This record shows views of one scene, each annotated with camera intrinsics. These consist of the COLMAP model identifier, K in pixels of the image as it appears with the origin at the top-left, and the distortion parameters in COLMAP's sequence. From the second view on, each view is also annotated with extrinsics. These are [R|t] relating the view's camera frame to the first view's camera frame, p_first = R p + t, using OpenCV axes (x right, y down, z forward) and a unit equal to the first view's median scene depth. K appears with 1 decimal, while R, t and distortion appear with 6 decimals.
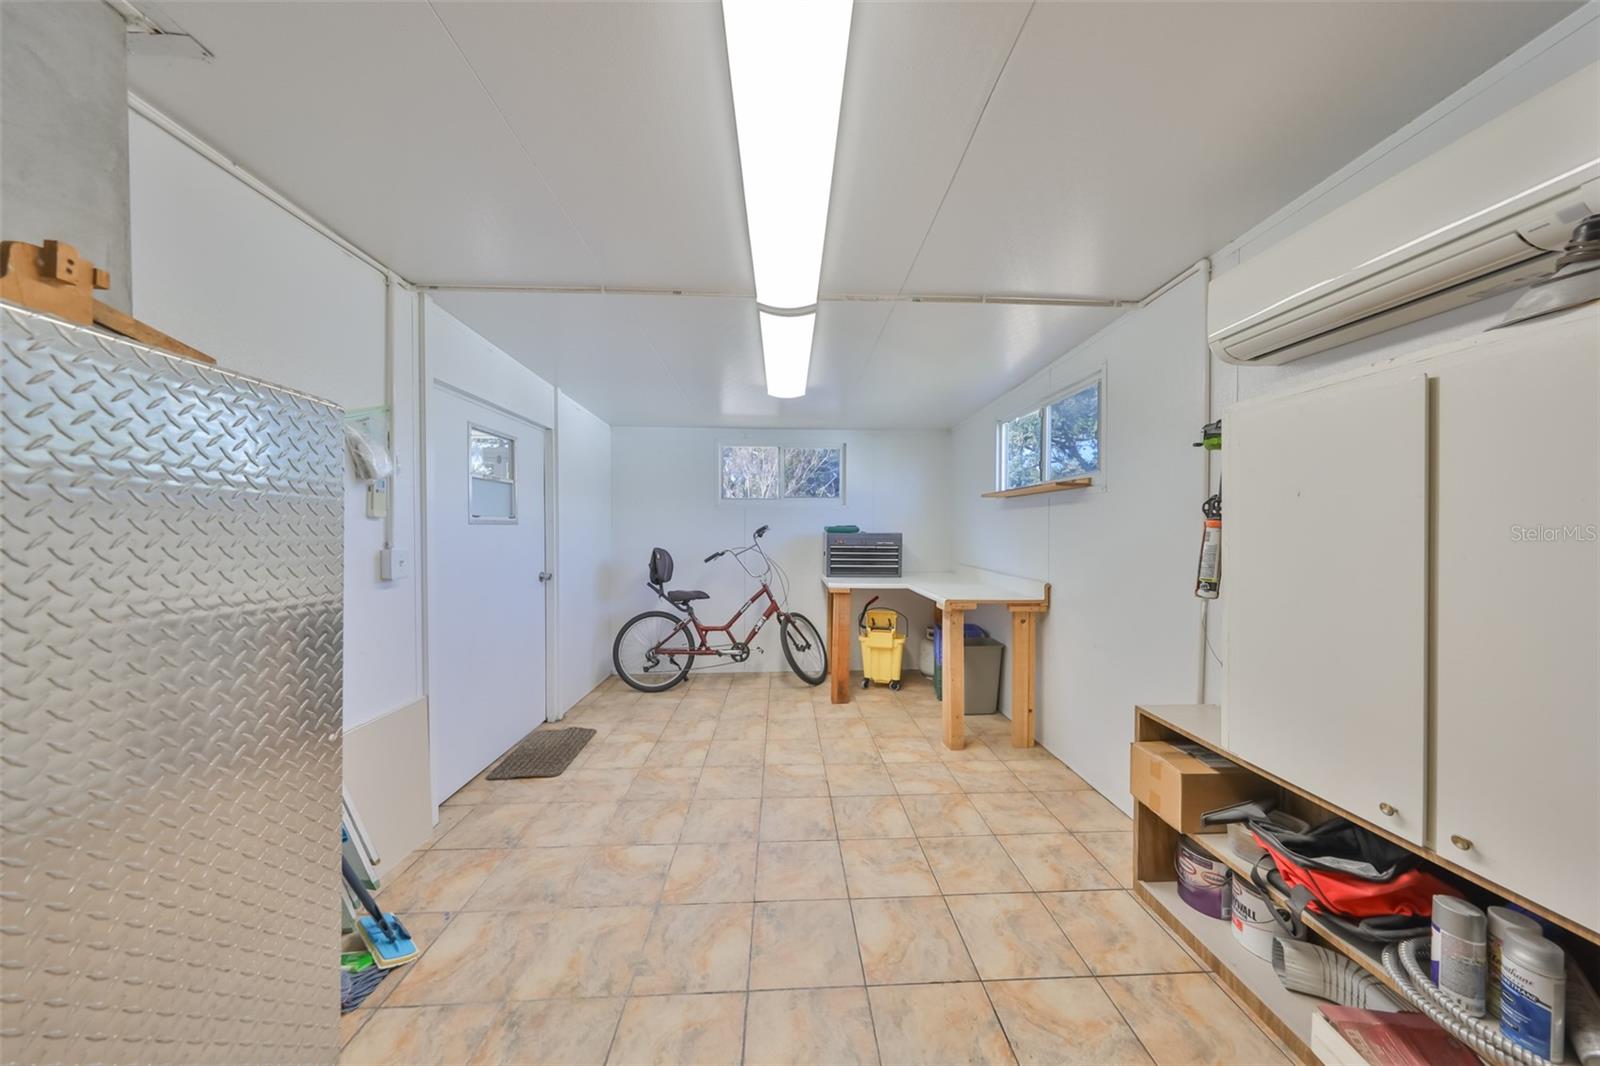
lens RADIAL K [[490.1, 0, 802.1], [0, 490.1, 535.3], [0, 0, 1]] dist [-0.001705, 0.000289]
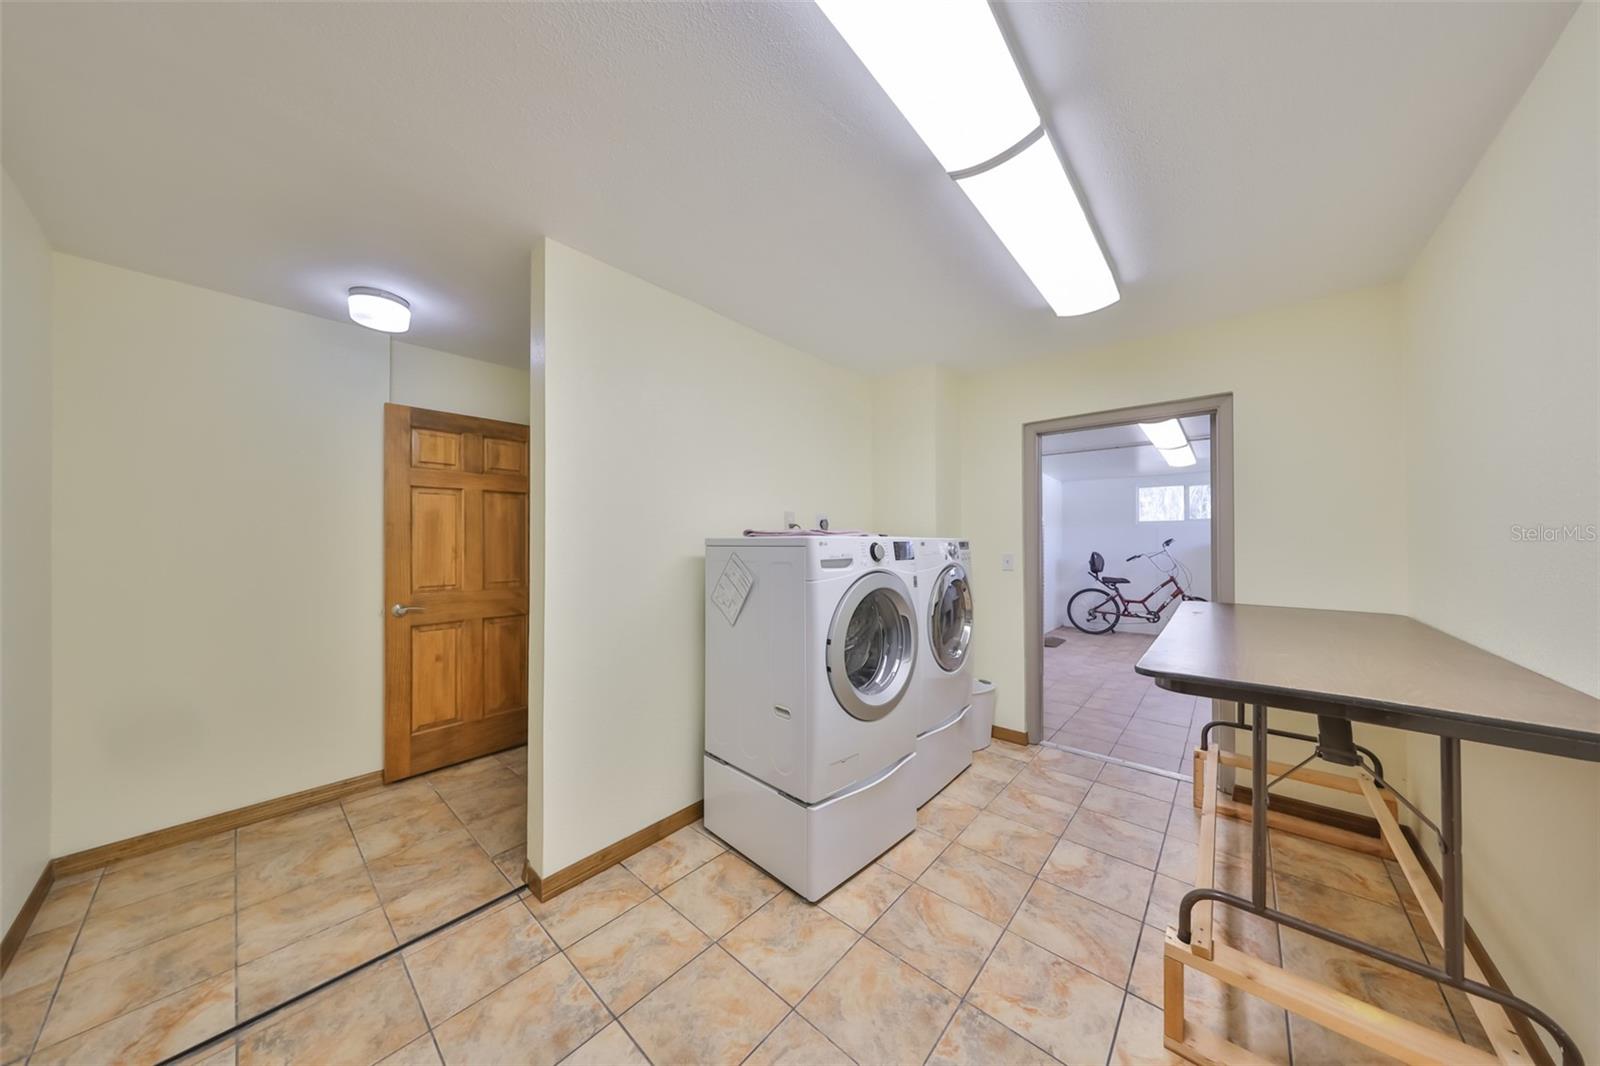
lens RADIAL K [[490.1, 0, 803.6], [0, 490.1, 537.9], [0, 0, 1]] dist [-0.001705, 0.000289]
pose [[0.762210, 0.000980, -0.647329, 0.040134], [-0.005488, 0.999973, -0.004947, -0.009187], [0.647306, 0.007323, 0.762195, -0.976389]]
